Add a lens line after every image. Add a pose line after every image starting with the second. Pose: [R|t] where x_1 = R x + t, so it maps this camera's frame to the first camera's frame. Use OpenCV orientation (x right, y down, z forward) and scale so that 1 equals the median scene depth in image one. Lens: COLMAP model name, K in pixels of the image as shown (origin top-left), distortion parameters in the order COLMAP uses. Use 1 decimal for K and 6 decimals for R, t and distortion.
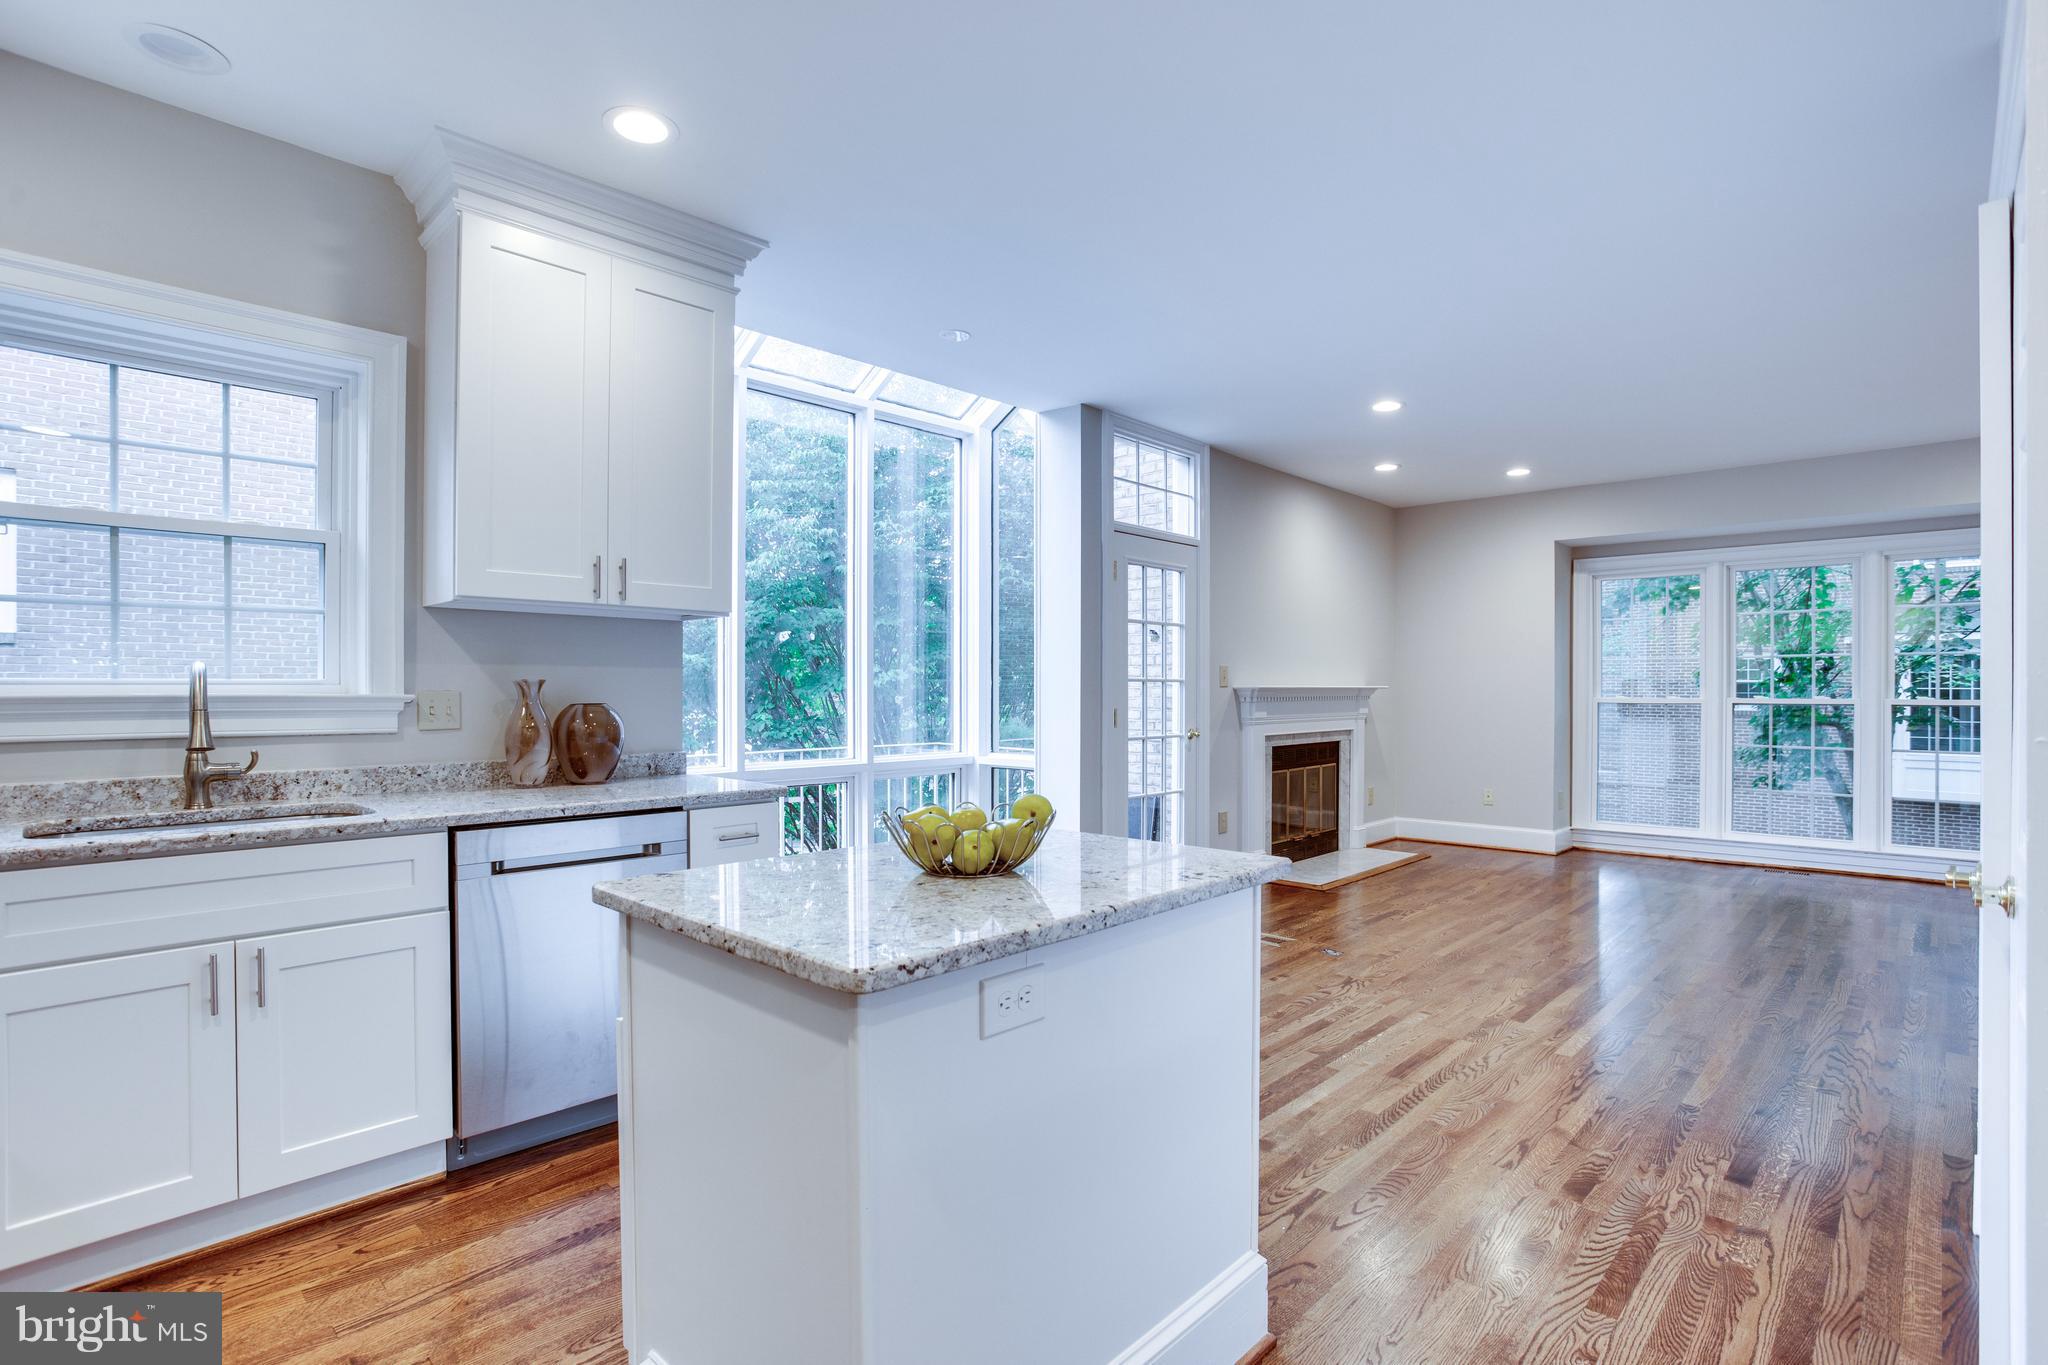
lens RADIAL K [[1004.8, 0, 1032.8], [0, 1004.8, 675.6], [0, 0, 1]] dist [-0.017688, 0.000393]
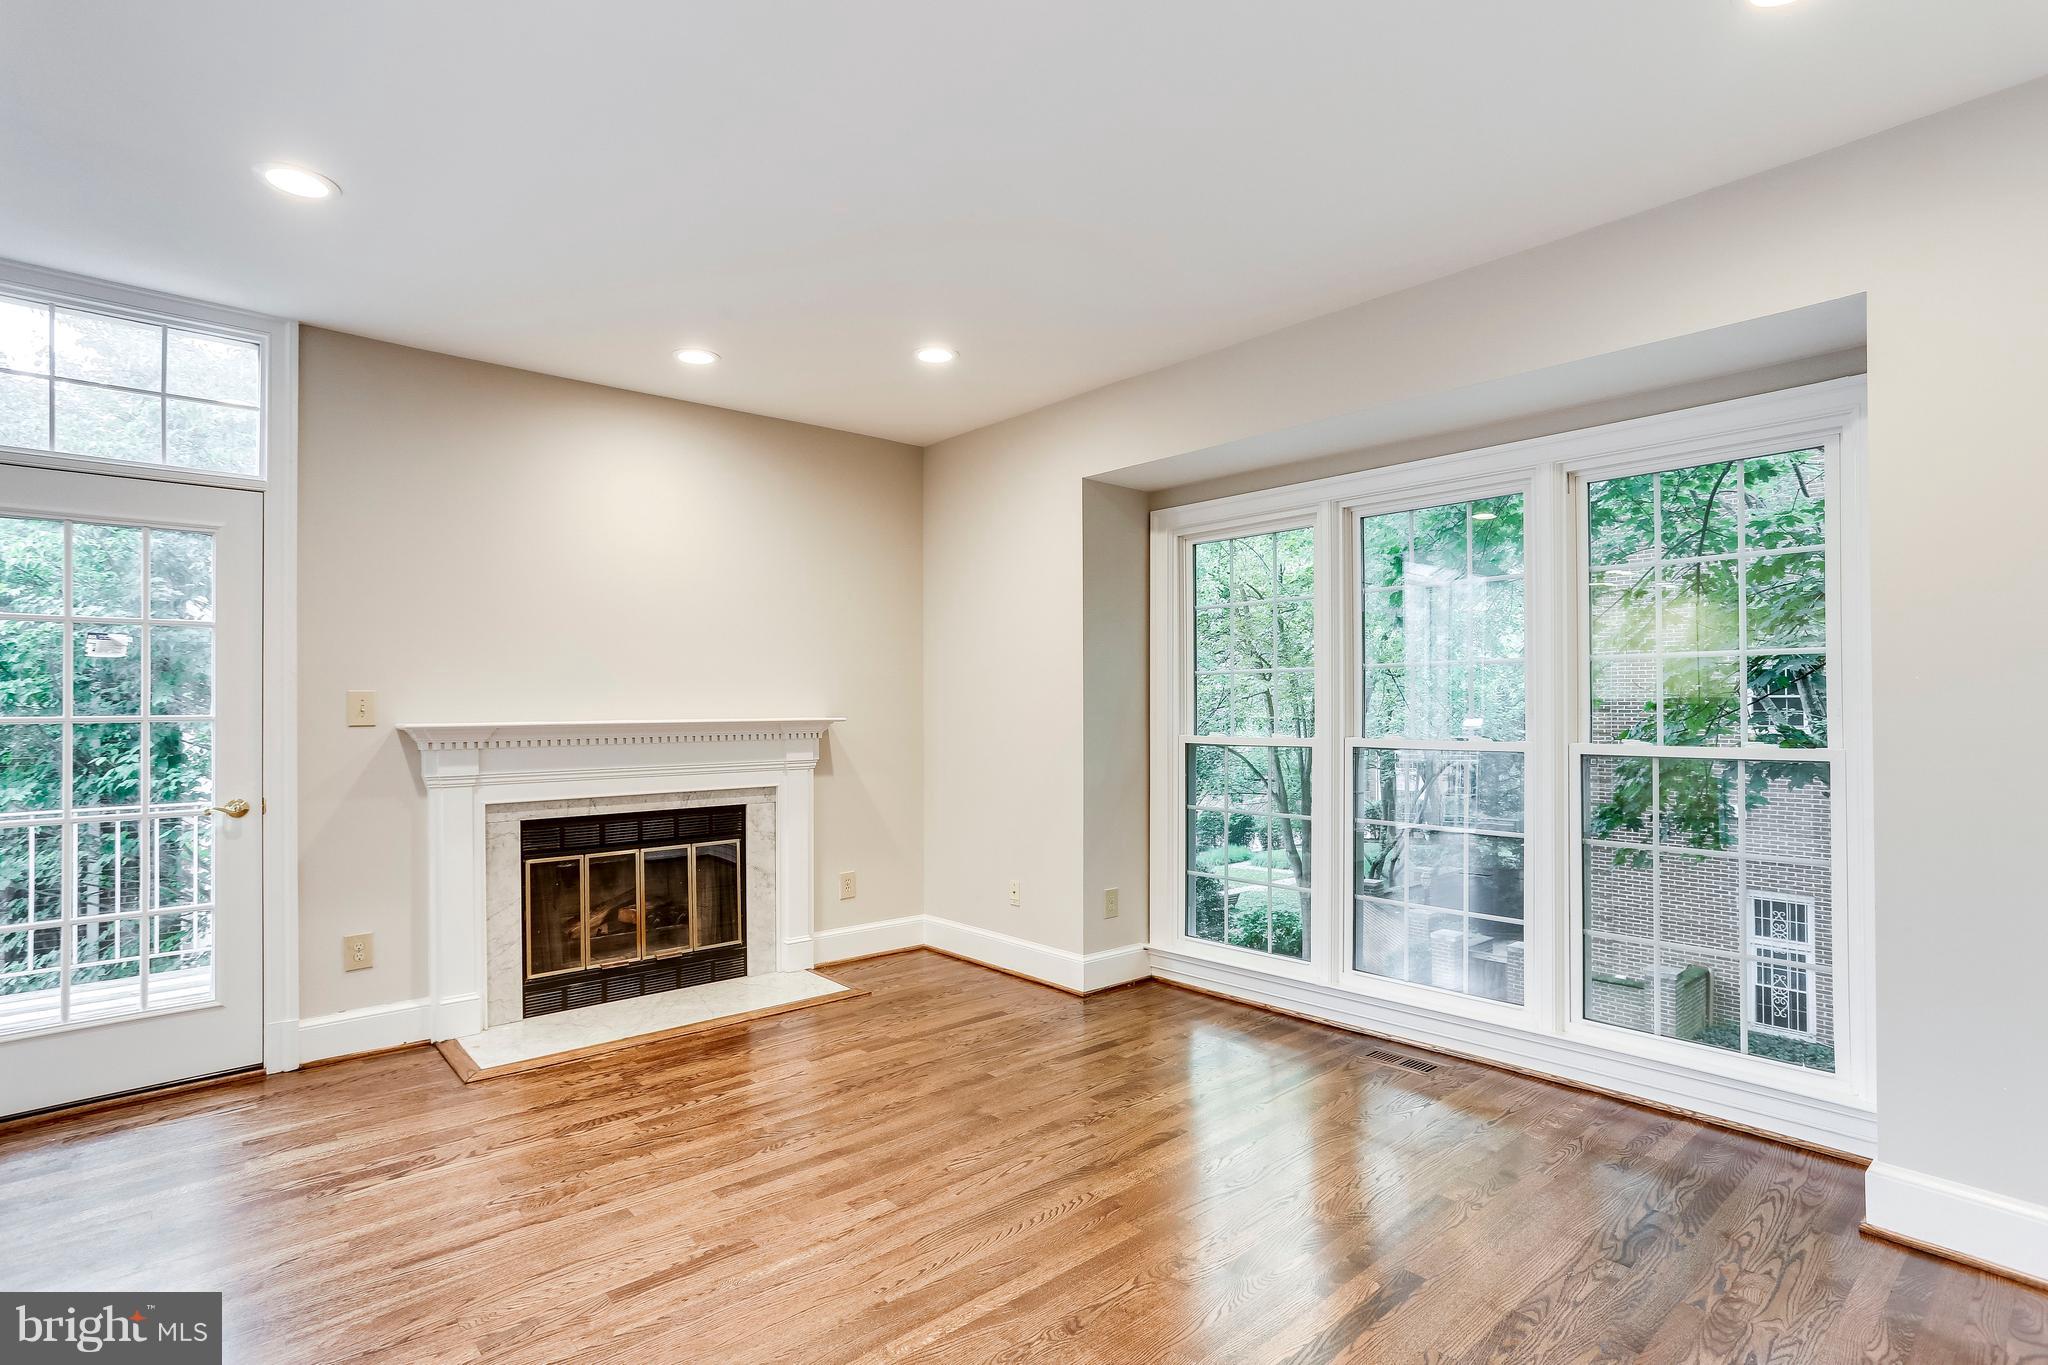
lens RADIAL K [[1028.5, 0, 1023.1], [0, 1028.5, 694.5], [0, 0, 1]] dist [-0.048169, 0.038036]
pose [[0.993017, -0.006556, -0.117793, 0.619264], [0.007286, 0.999957, 0.005773, -0.008217], [0.117750, -0.006591, 0.993021, 0.415762]]
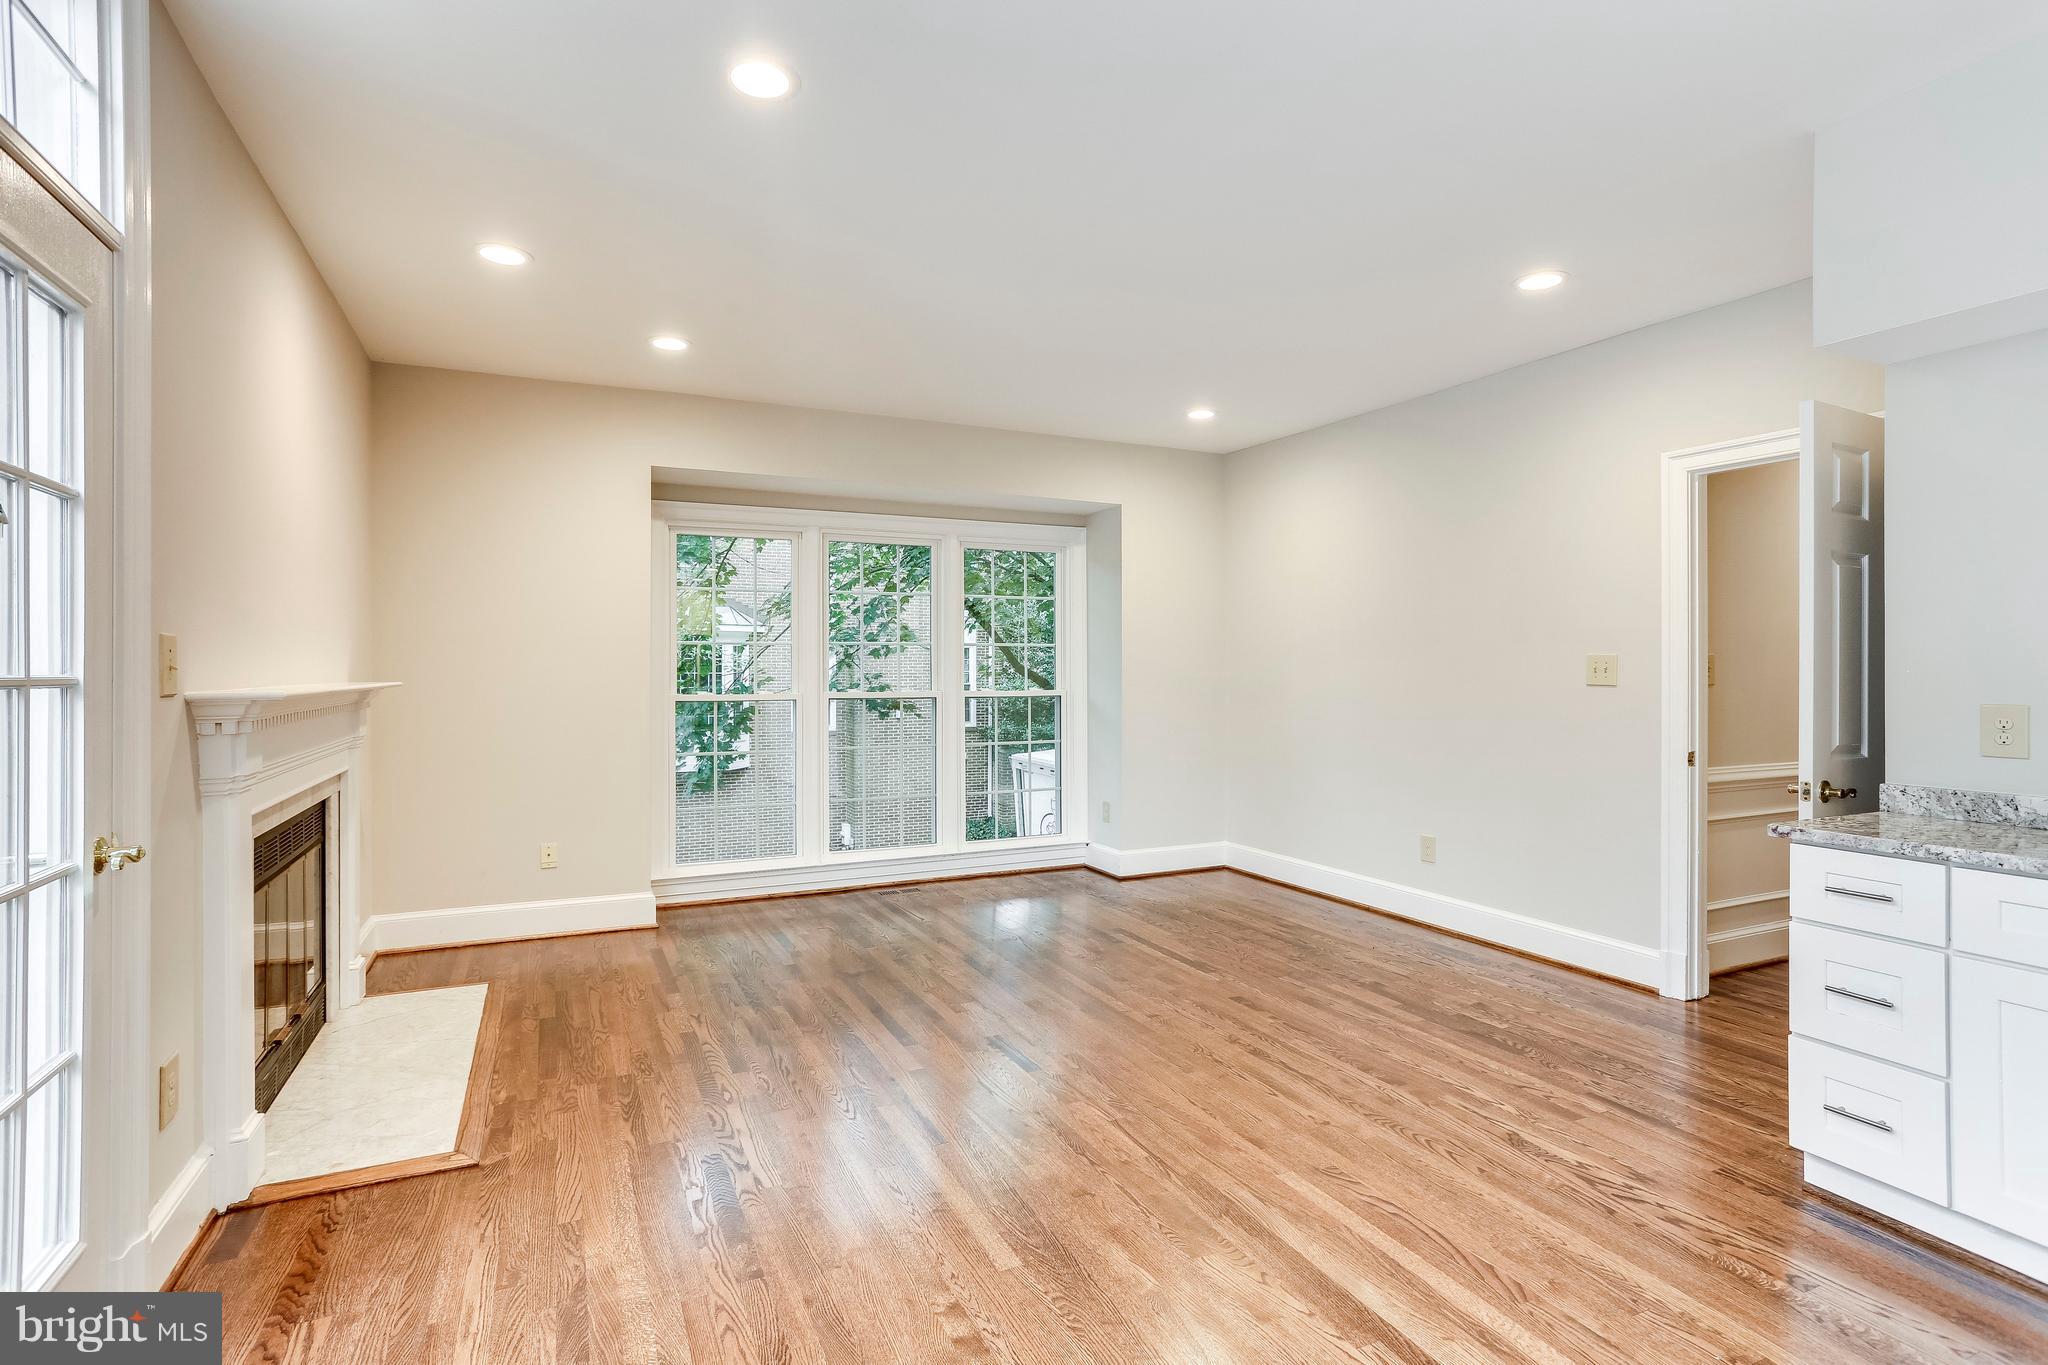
lens RADIAL K [[1004.8, 0, 1032.8], [0, 1004.8, 675.6], [0, 0, 1]] dist [-0.017688, 0.000393]
pose [[0.371501, -0.006016, 0.928413, -0.015485], [-0.007964, 0.999922, 0.009666, -0.001329], [-0.928398, -0.010985, 0.371424, 0.560359]]
